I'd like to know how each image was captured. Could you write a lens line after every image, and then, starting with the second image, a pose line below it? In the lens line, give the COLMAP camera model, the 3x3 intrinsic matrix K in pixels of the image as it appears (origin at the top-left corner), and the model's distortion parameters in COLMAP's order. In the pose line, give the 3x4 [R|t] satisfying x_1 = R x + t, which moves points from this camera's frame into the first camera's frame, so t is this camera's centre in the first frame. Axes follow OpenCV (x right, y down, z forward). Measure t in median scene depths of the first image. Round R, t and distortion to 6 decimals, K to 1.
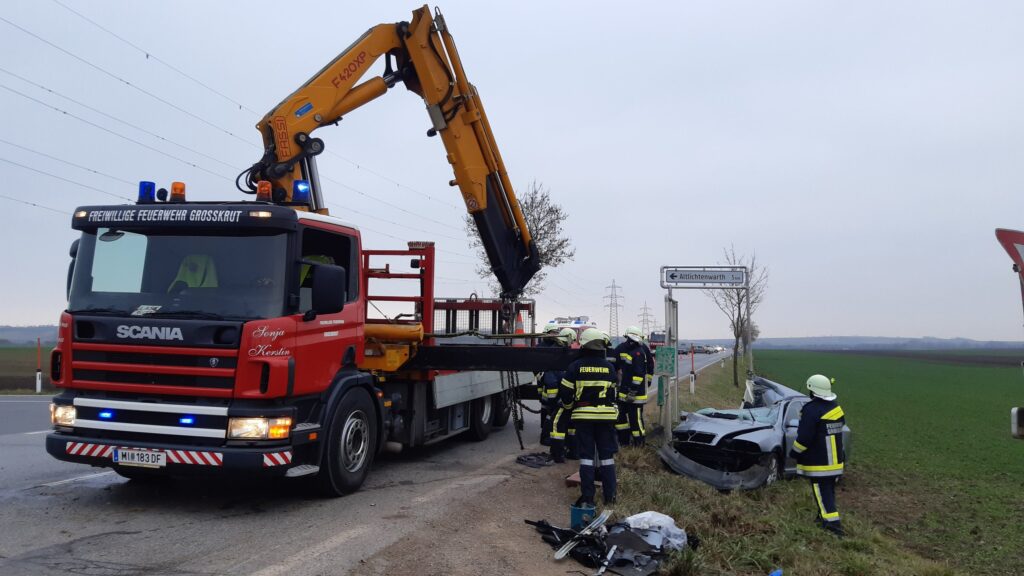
lens RADIAL K [[814.8, 0, 512.0], [0, 814.8, 288.0], [0, 0, 1]] dist [0.100664, -0.200120]
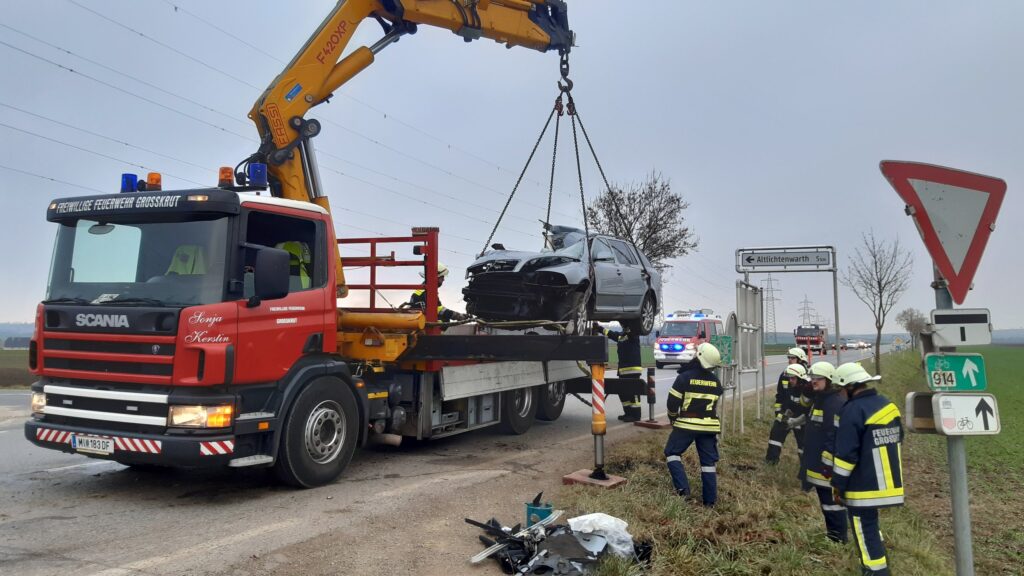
lens RADIAL K [[814.8, 0, 512.0], [0, 814.8, 288.0], [0, 0, 1]] dist [0.100664, -0.200120]
pose [[0.981133, -0.021056, -0.192182, 0.238434], [0.021435, 0.999770, -0.000108, 0.024403], [0.192140, -0.004013, 0.981359, 0.103701]]
